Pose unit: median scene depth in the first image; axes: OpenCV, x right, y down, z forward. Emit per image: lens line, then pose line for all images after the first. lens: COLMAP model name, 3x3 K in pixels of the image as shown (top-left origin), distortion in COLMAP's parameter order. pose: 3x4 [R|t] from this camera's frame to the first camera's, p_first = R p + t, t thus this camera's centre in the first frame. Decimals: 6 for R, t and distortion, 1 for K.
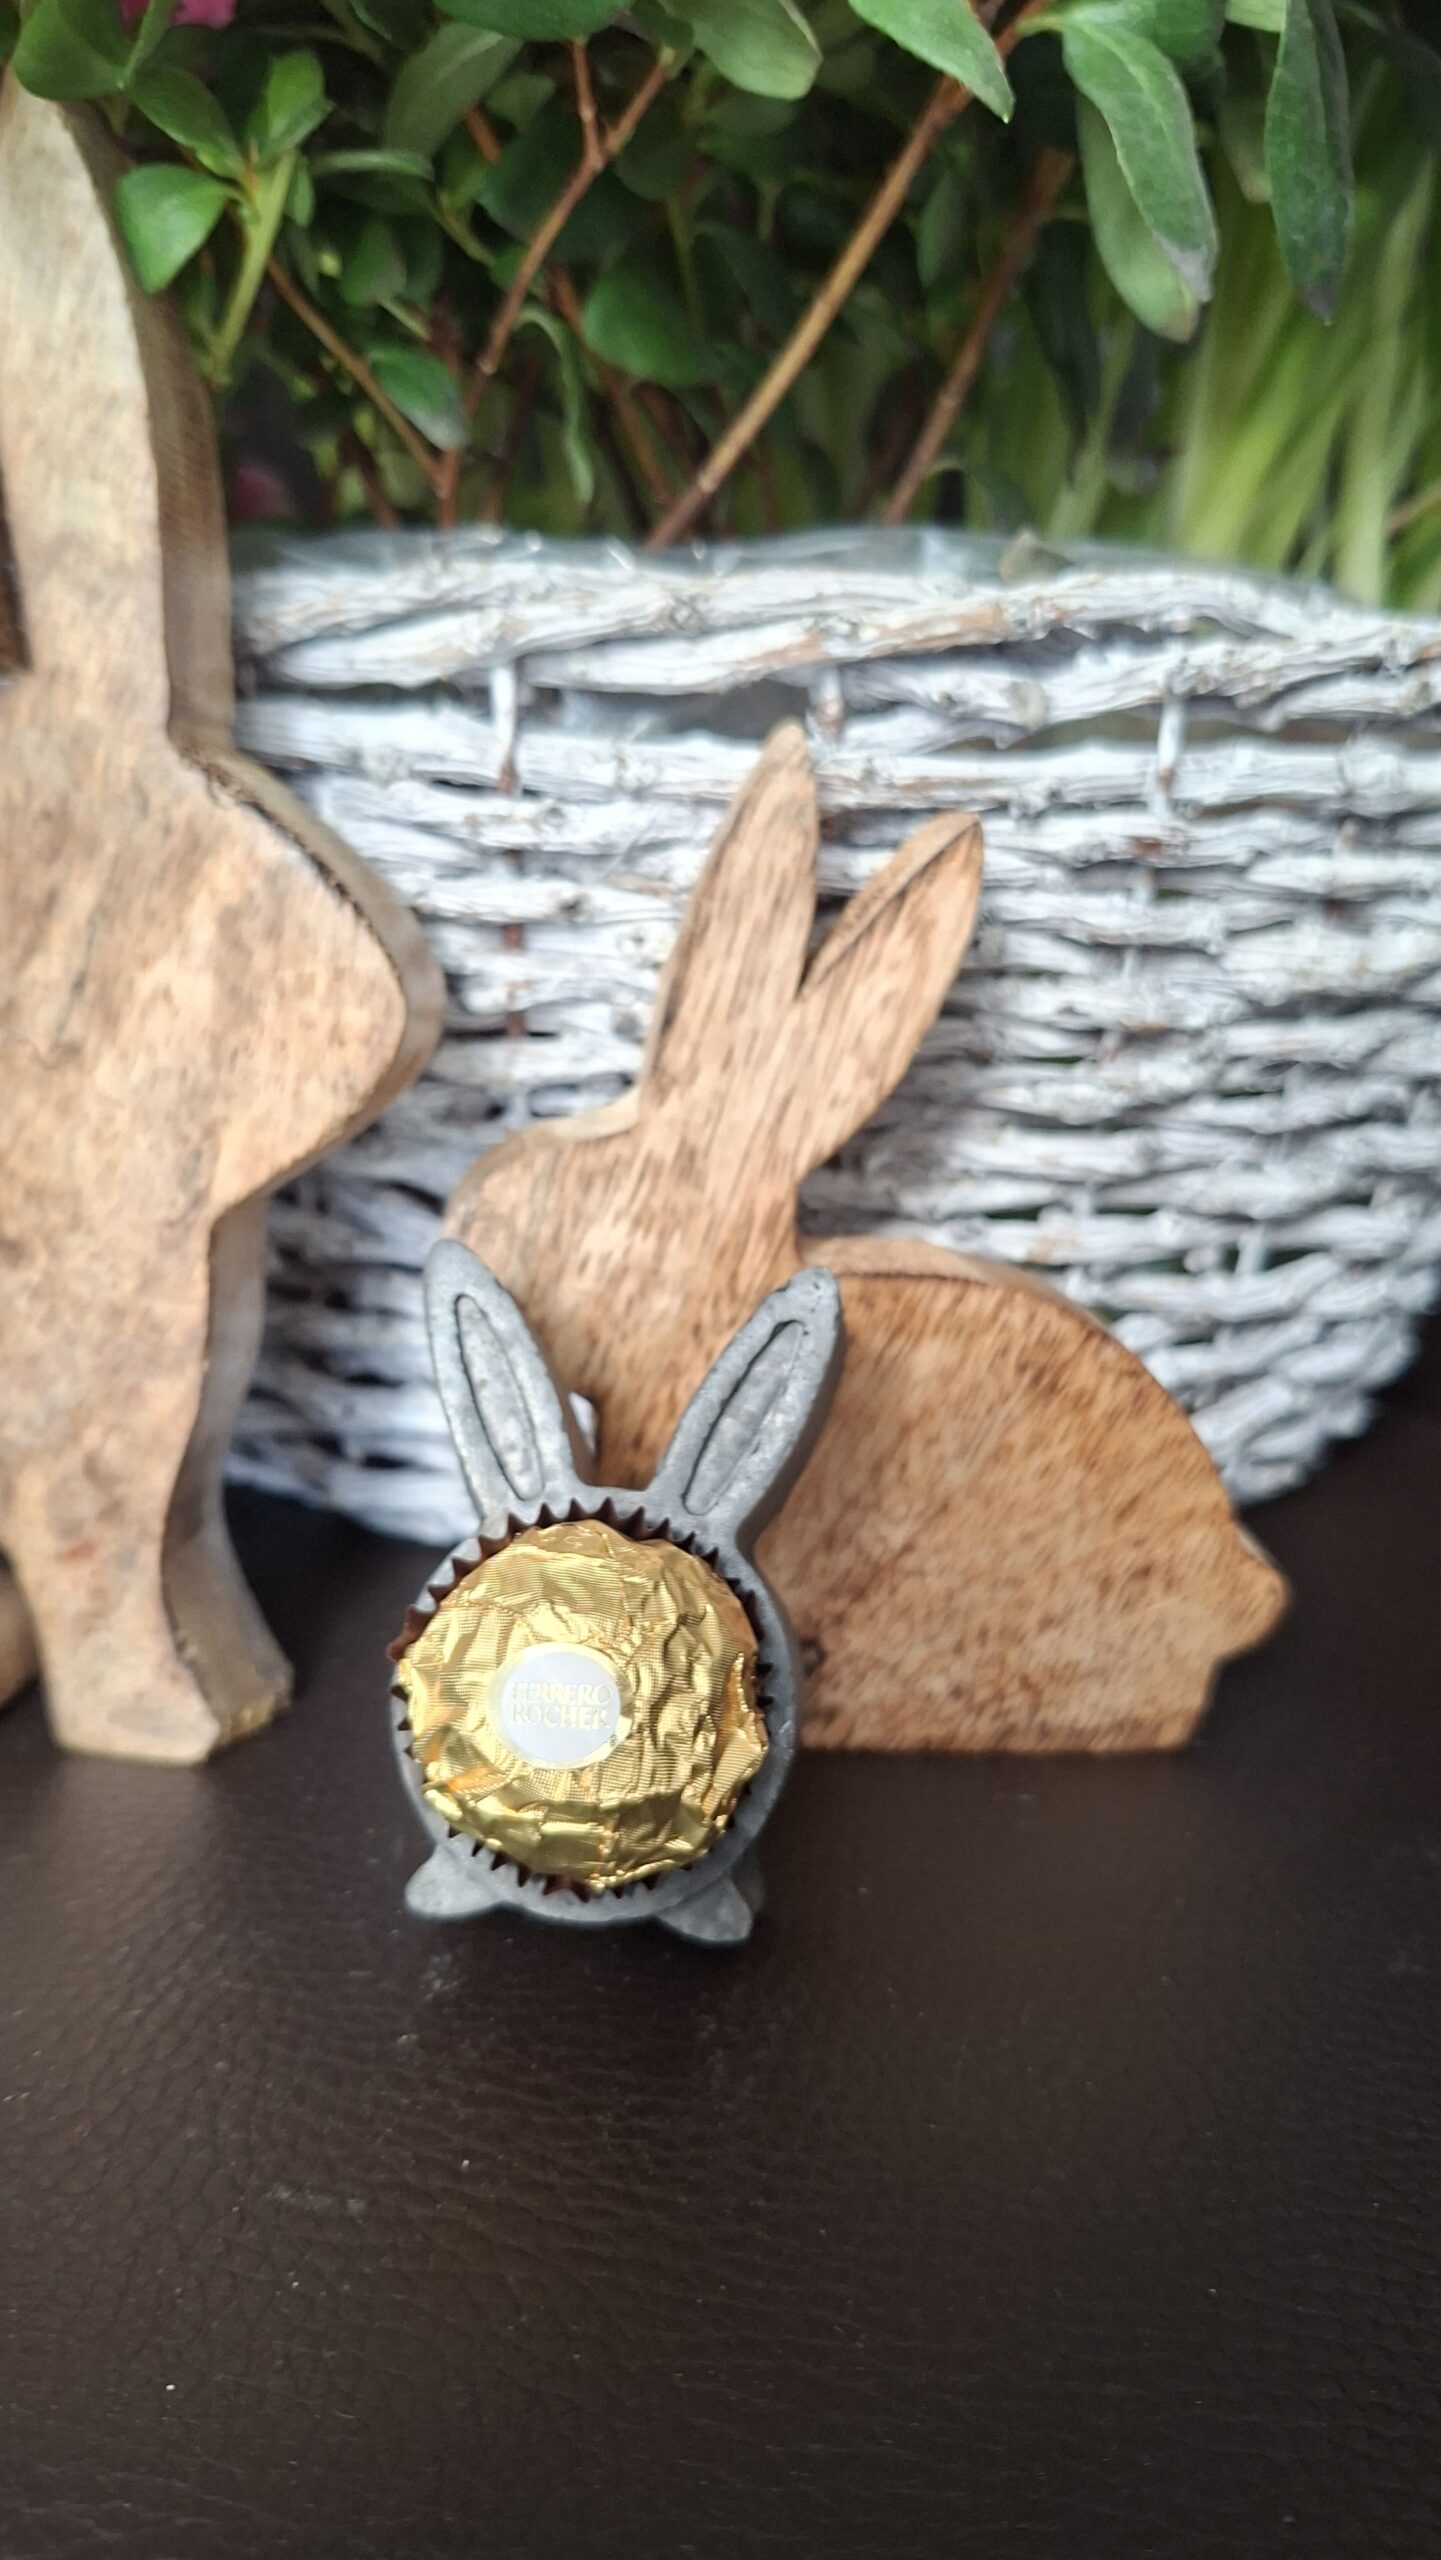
lens RADIAL K [[1974.9, 0, 696.1], [0, 1974.9, 1343.5], [0, 0, 1]] dist [0.036263, -0.062302]
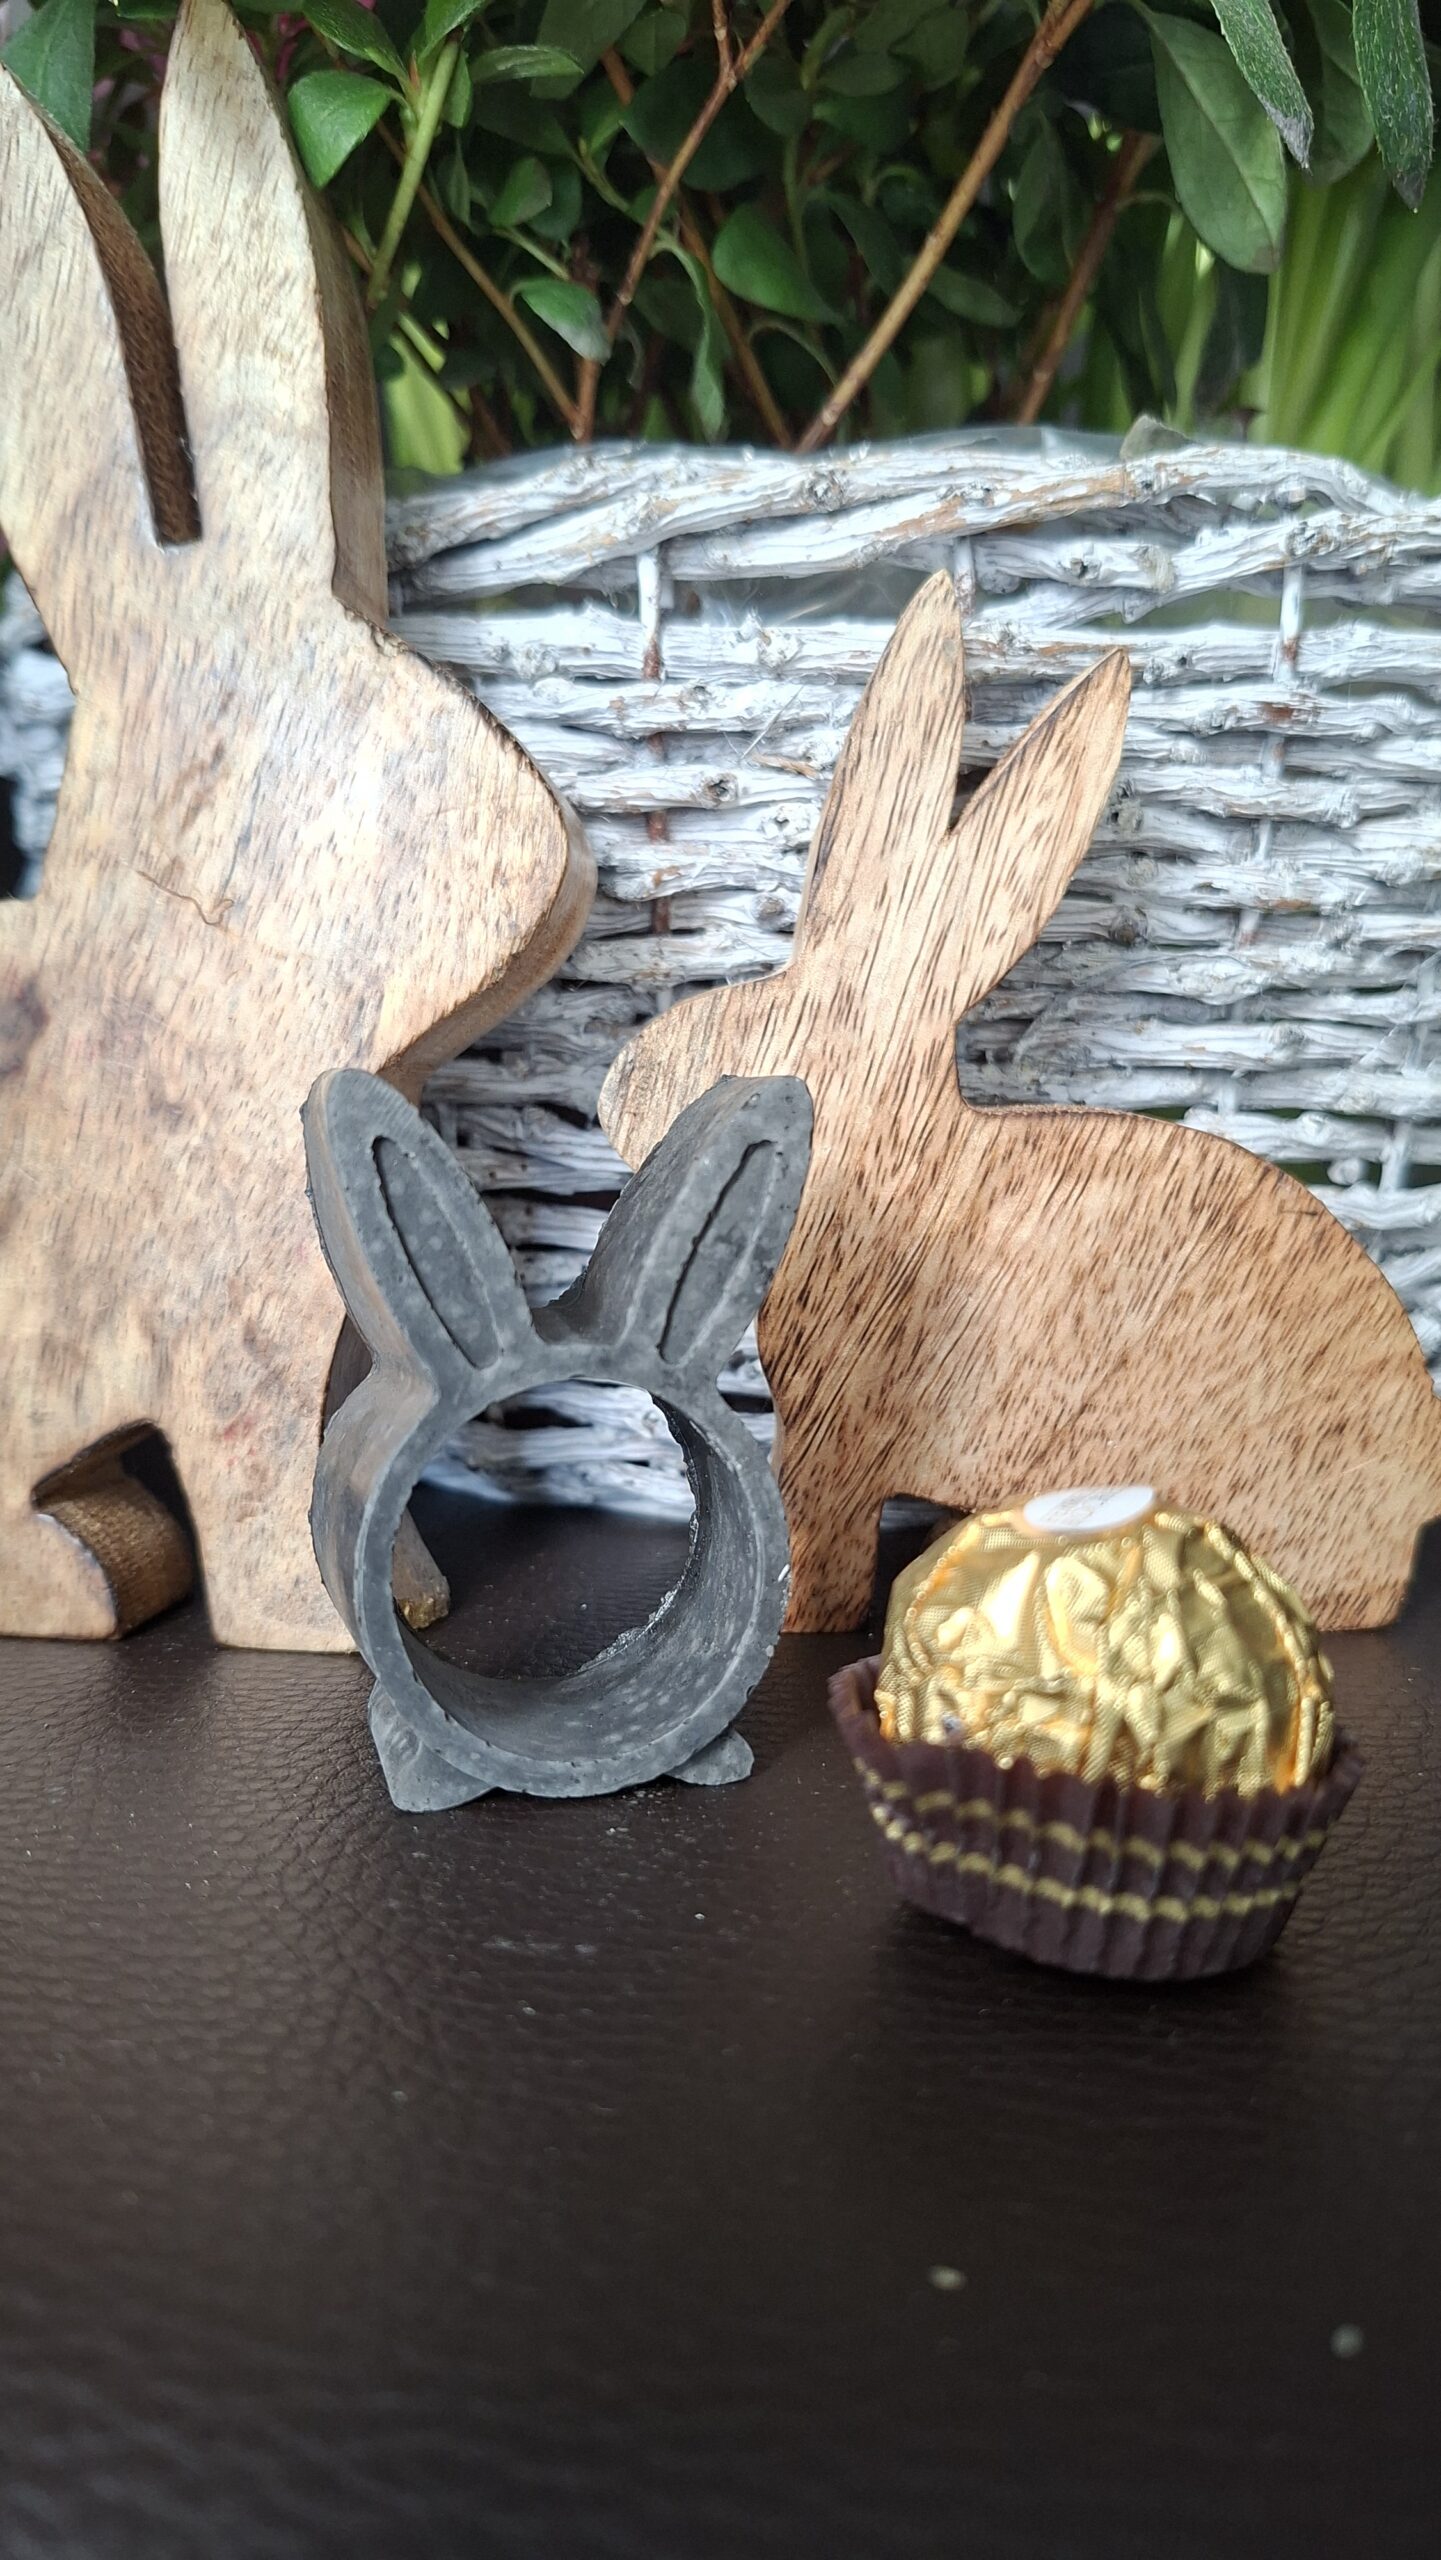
lens RADIAL K [[1877.3, 0, 710.9], [0, 1877.3, 1273.2], [0, 0, 1]] dist [0.067605, -0.086358]
pose [[0.999189, -0.038735, -0.011026, -0.067447], [0.036301, 0.984775, -0.170000, 0.198335], [0.017443, 0.169462, 0.985382, 0.085575]]
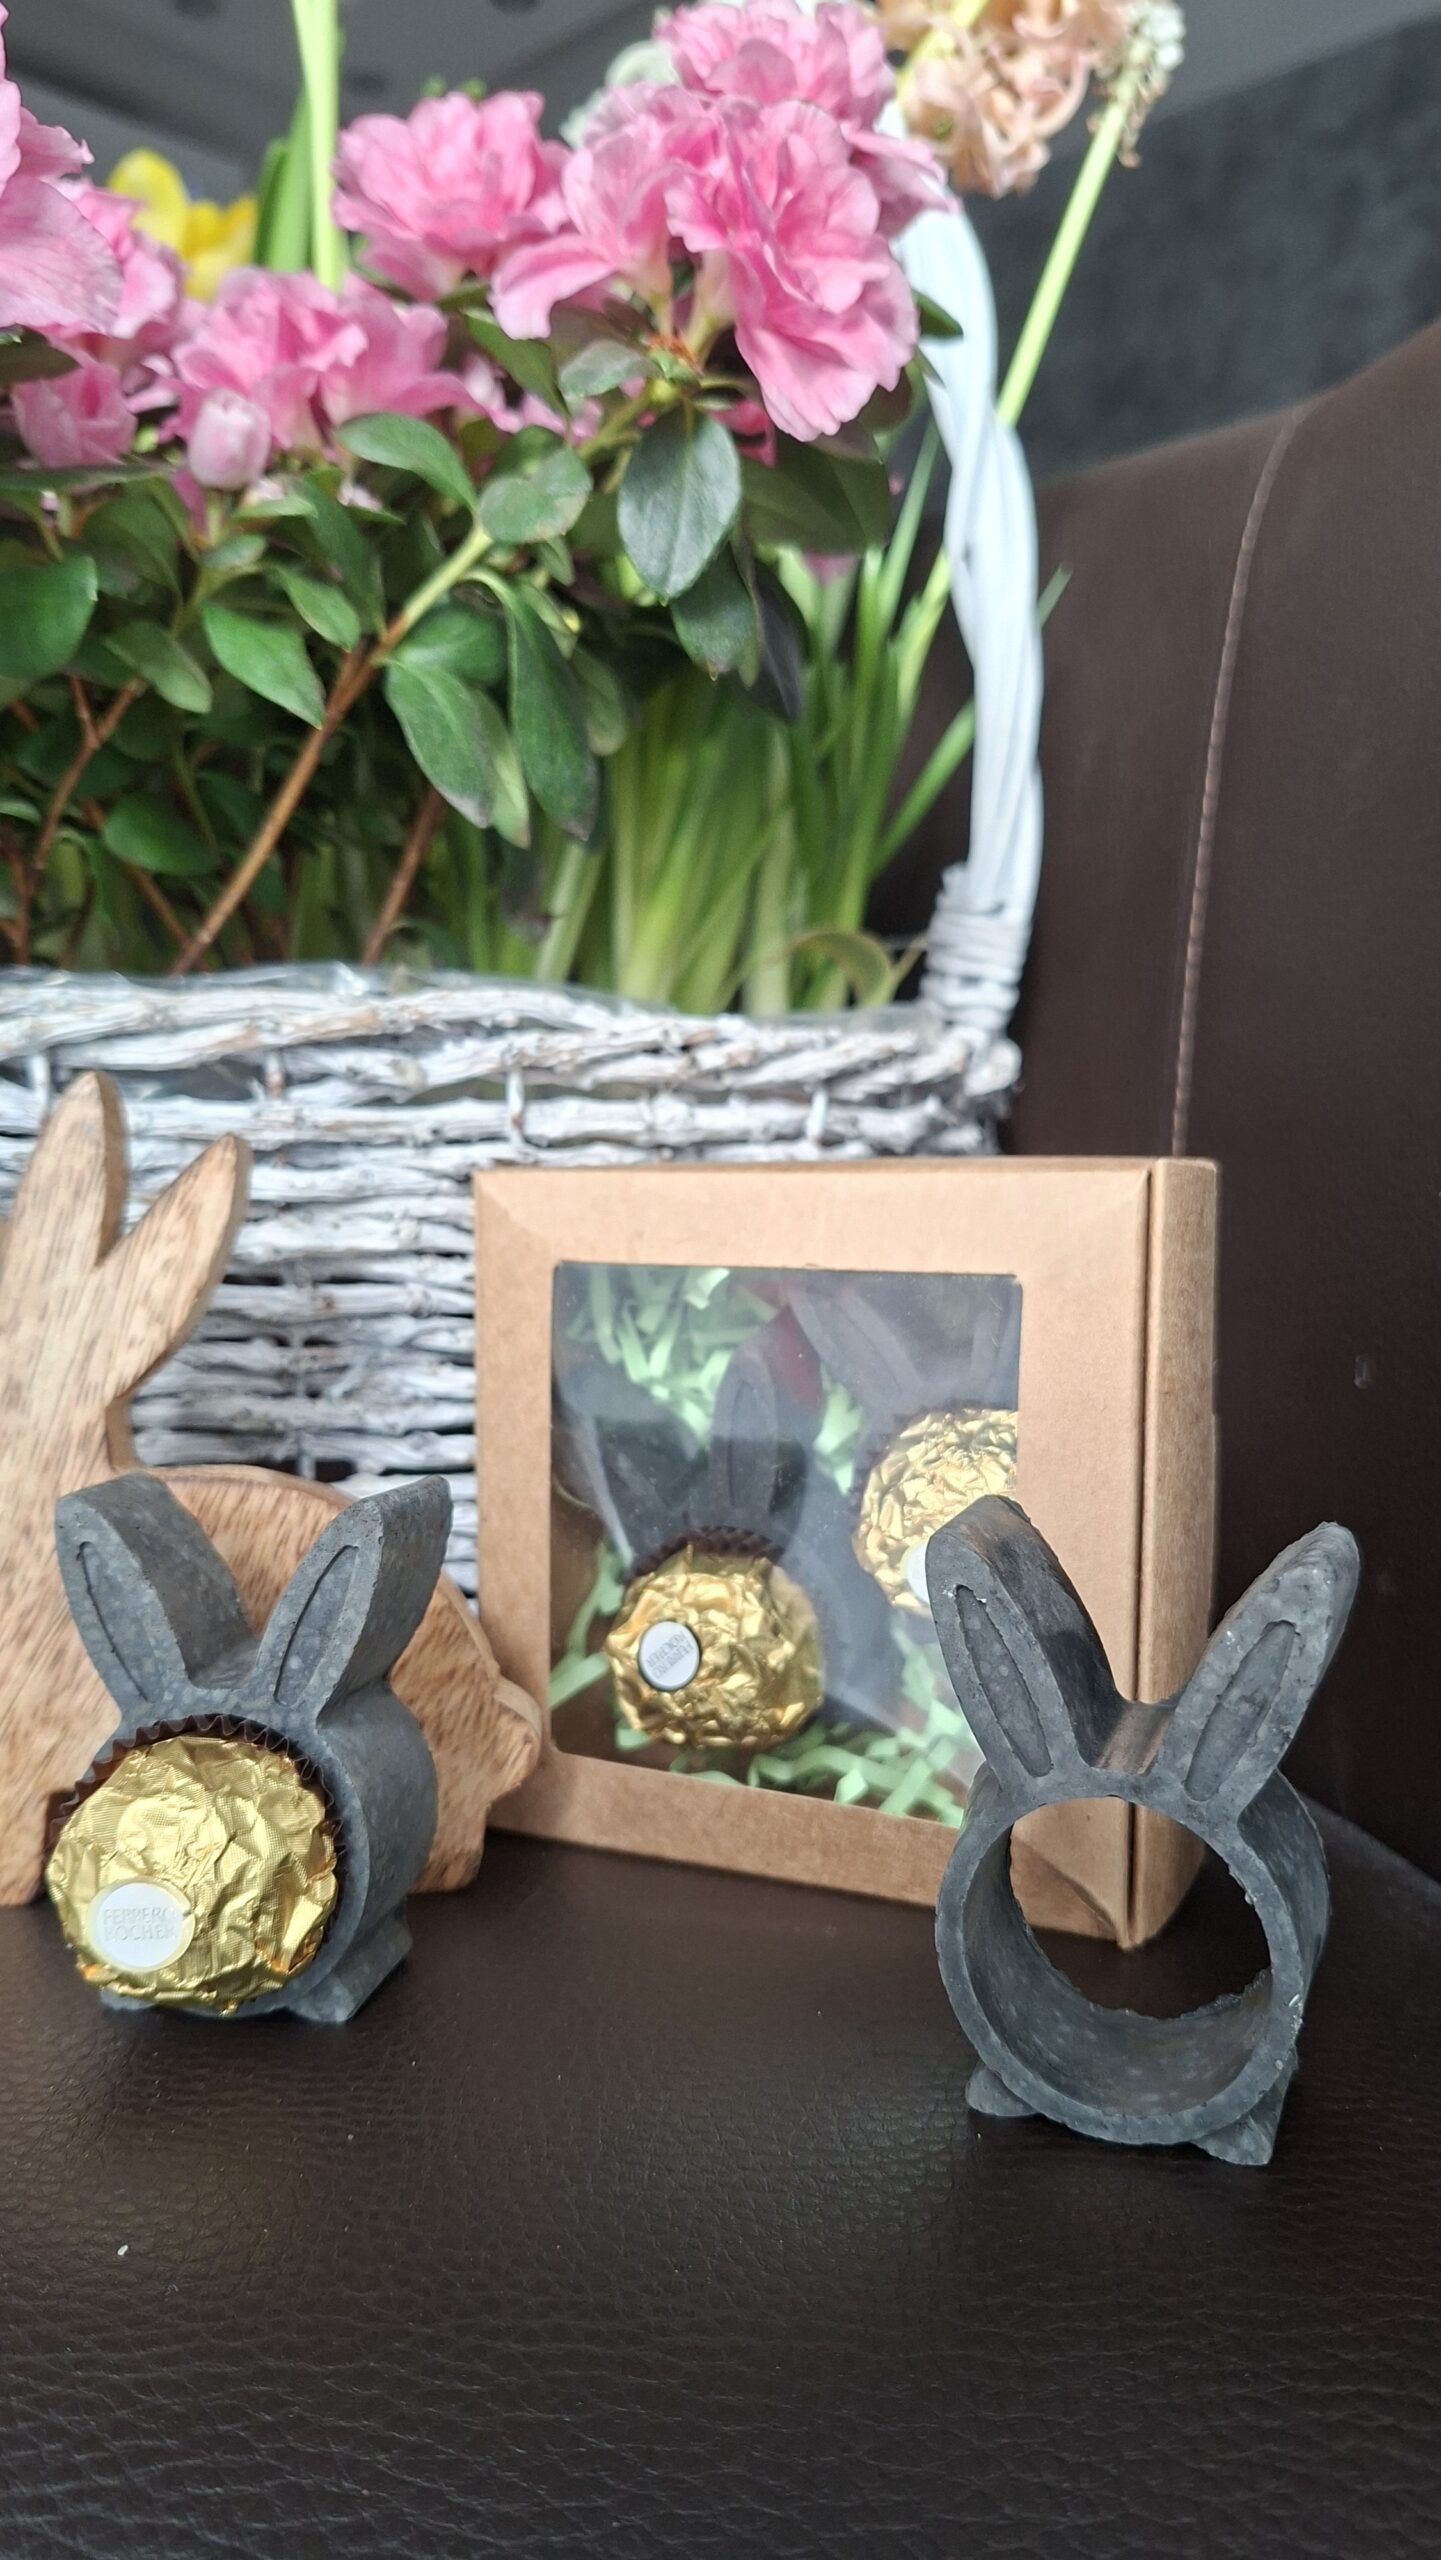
lens RADIAL K [[1877.3, 0, 769.5], [0, 1877.3, 1259.1], [0, 0, 1]] dist [0.067605, -0.086358]
pose [[0.992465, -0.030488, 0.118678, 0.266485], [0.056943, 0.972369, -0.226398, 0.152725], [-0.108496, 0.231450, 0.966778, -0.375091]]
